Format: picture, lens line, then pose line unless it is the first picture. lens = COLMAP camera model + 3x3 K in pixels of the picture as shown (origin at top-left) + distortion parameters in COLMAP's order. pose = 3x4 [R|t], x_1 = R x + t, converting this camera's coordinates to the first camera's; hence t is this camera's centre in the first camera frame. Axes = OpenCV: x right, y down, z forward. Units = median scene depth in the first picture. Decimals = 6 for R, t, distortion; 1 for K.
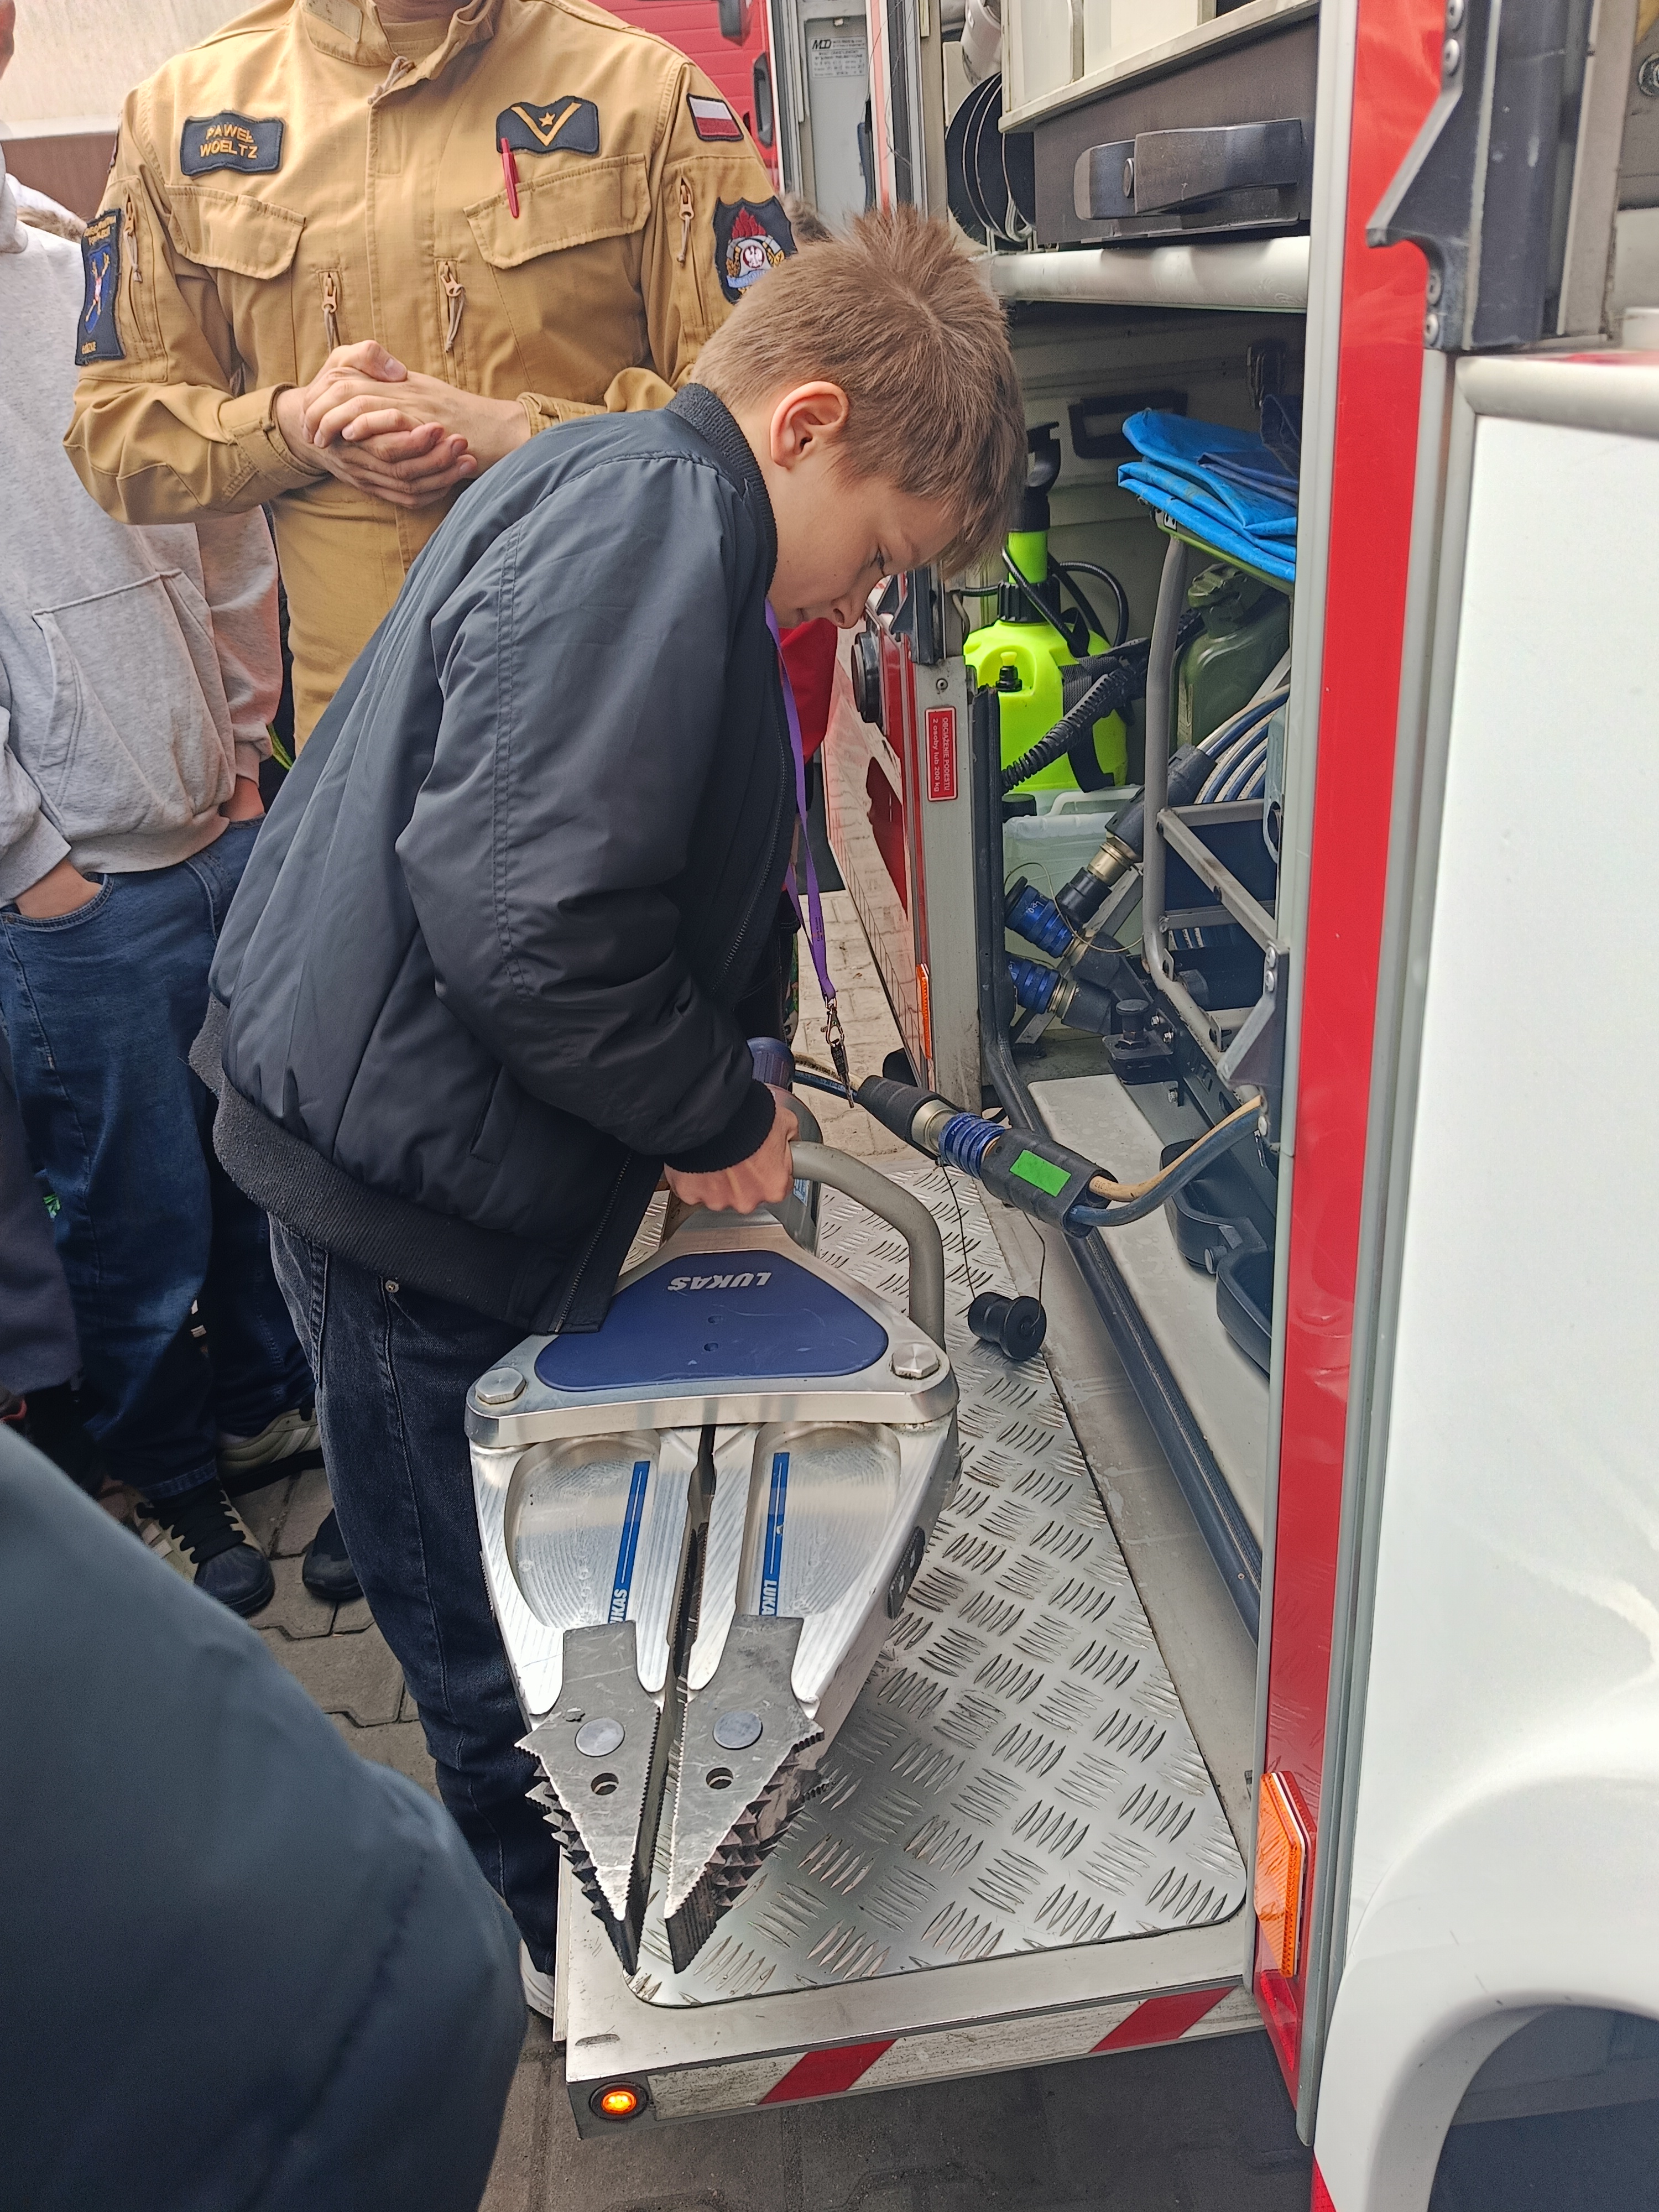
lens RADIAL K [[1710.5, 0, 826.0], [0, 1710.5, 1130.1], [0, 0, 1]] dist [0.039699, -0.076836]
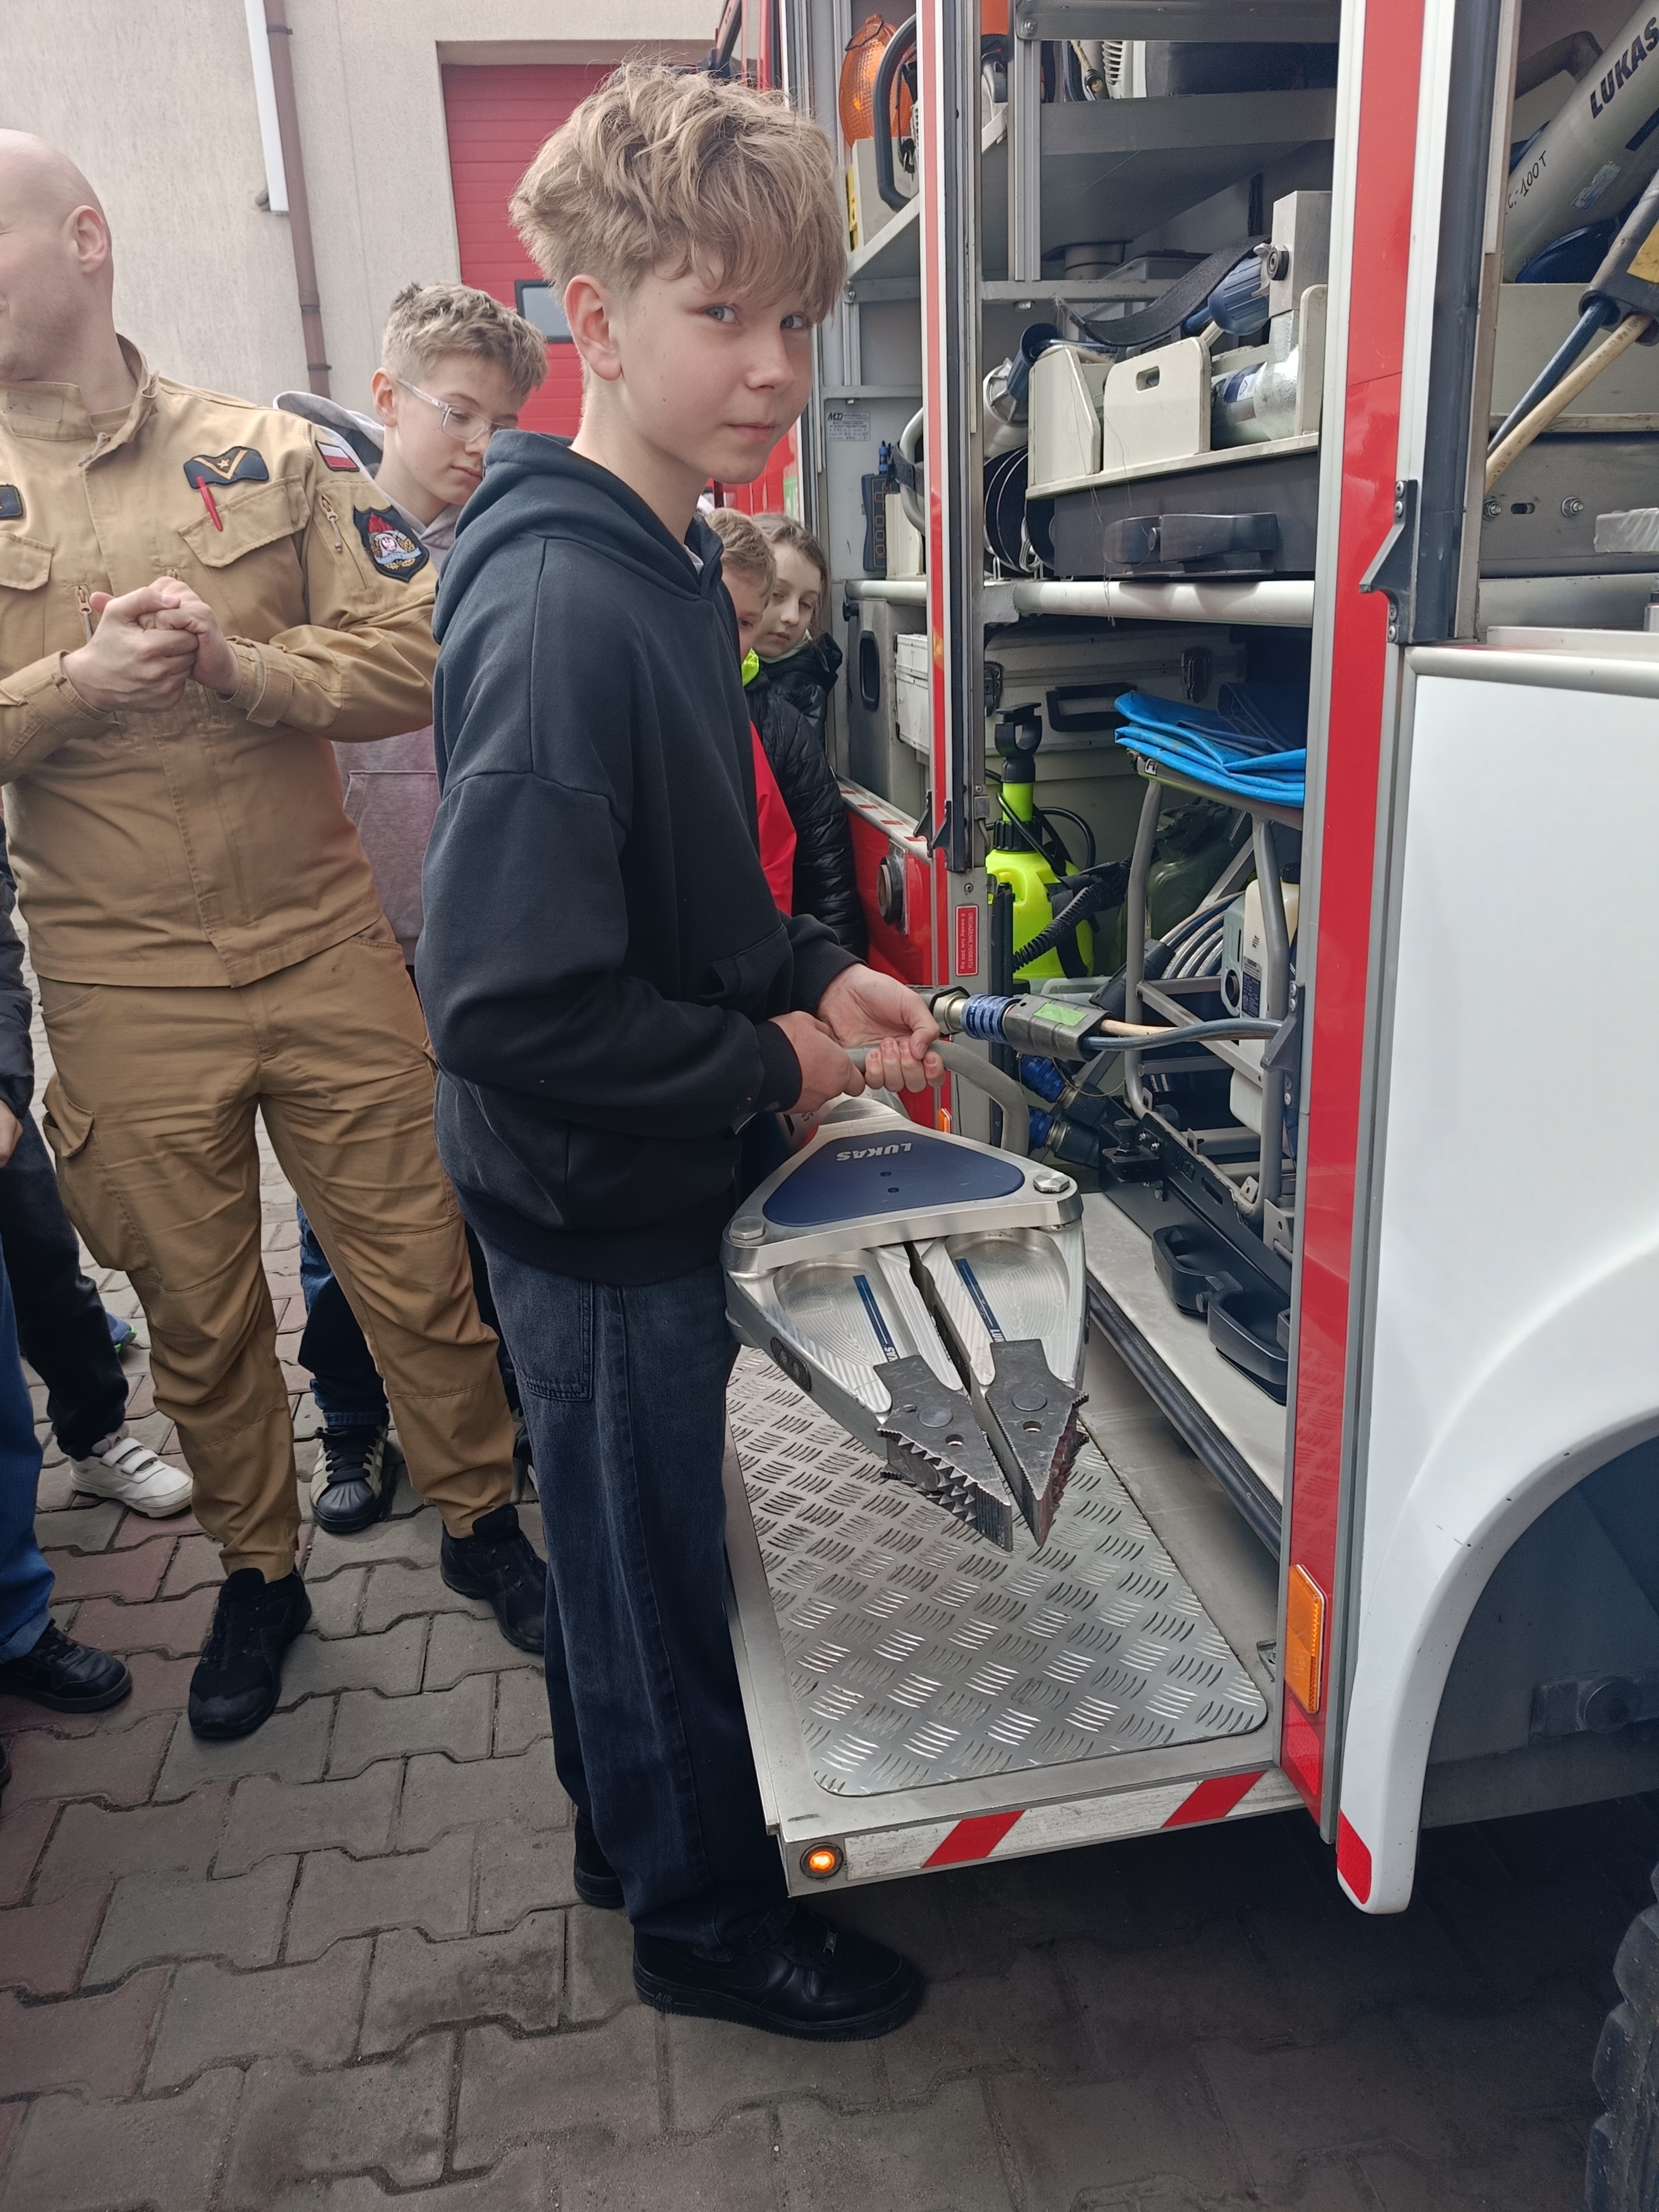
lens RADIAL K [[1724.3, 0, 826.3], [0, 1724.3, 1132.3], [0, 0, 1]] dist [0.072436, -0.150905]
pose [[0.996980, 0.013747, 0.076433, -0.147207], [-0.001640, 0.987715, -0.156257, 0.137797], [-0.077642, 0.155660, 0.984755, -0.275264]]
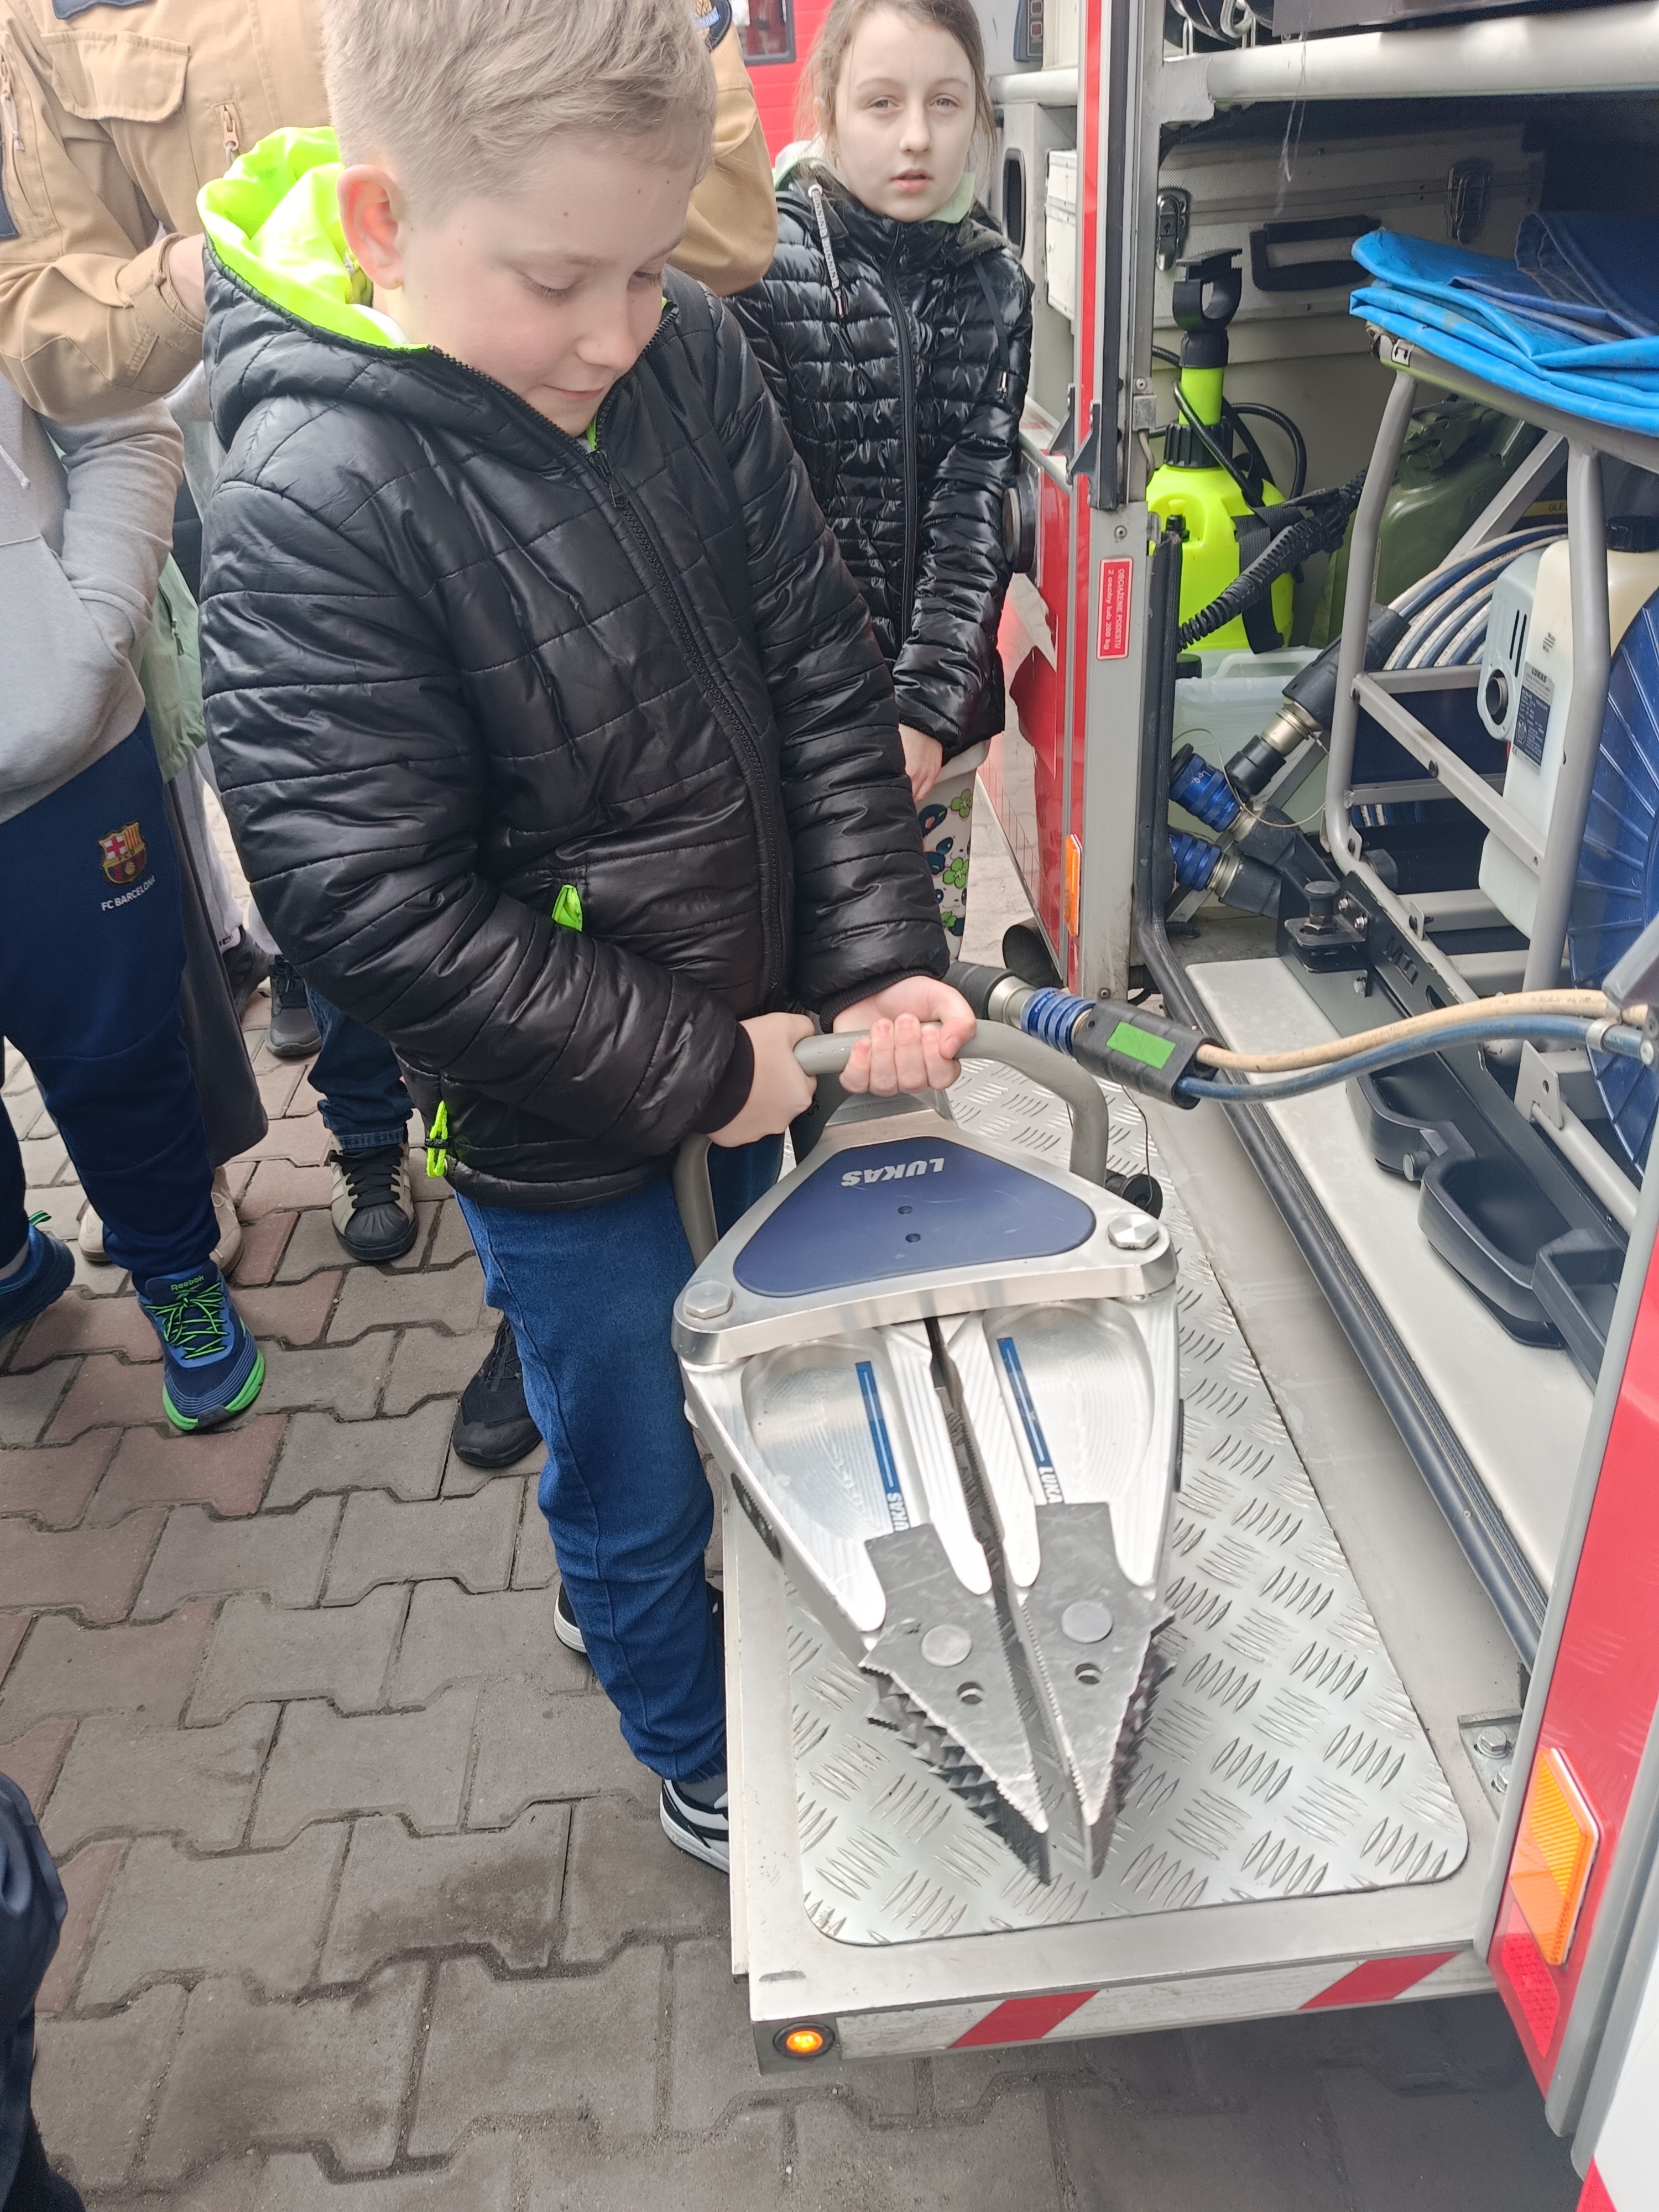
lens RADIAL K [[1683.8, 0, 812.6], [0, 1683.8, 1103.7], [0, 0, 1]] dist [0.001503, -0.007564]
pose [[0.999176, 0.031229, -0.025919, -0.069329], [-0.029347, 0.997110, 0.070077, -0.011170], [0.028032, -0.069258, 0.997205, 0.068738]]
